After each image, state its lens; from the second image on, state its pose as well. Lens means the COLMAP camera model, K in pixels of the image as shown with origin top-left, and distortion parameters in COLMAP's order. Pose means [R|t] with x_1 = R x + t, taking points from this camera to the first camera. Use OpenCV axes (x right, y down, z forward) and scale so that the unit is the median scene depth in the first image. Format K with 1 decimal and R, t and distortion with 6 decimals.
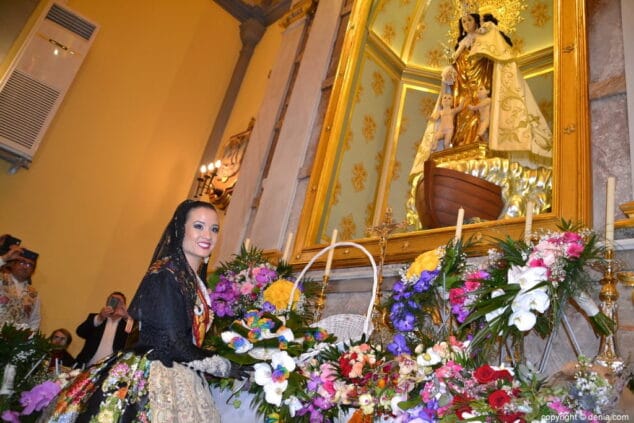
lens RADIAL K [[504.0, 0, 322.7], [0, 504.0, 204.8], [0, 0, 1]] dist [-0.147844, 0.097763]
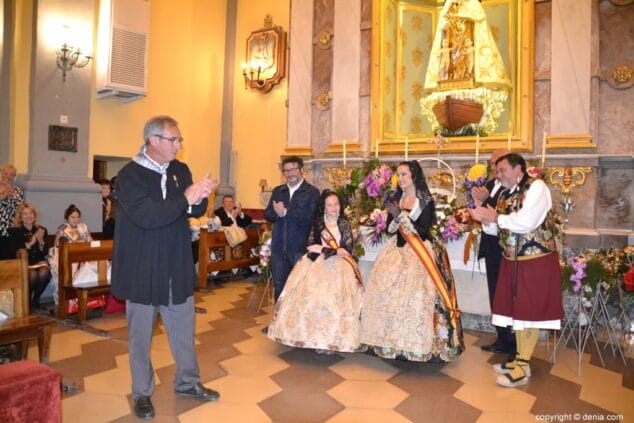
lens RADIAL K [[504.0, 0, 321.8], [0, 504.0, 205.5], [0, 0, 1]] dist [-0.147844, 0.097763]
pose [[0.963069, -0.190201, 0.190582, -0.833508], [0.086090, 0.888177, 0.451364, -0.734064], [-0.255121, -0.418287, 0.871751, -0.843654]]
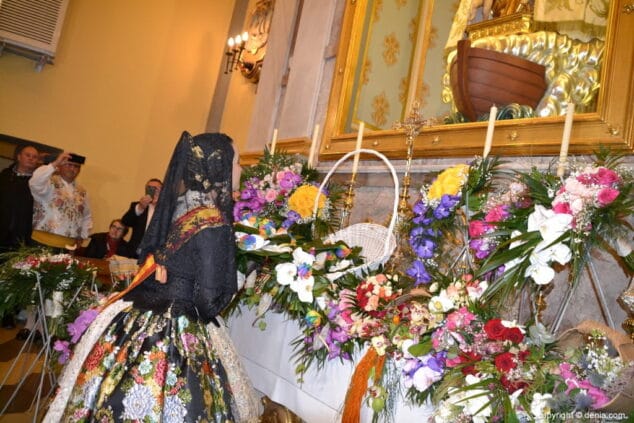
lens RADIAL K [[504.0, 0, 317.3], [0, 504.0, 204.8], [0, 0, 1]] dist [-0.147844, 0.097763]
pose [[0.992223, -0.038192, -0.118472, 0.055951], [0.072565, 0.950785, 0.301234, -0.110269], [0.101137, -0.307488, 0.946162, 0.062161]]
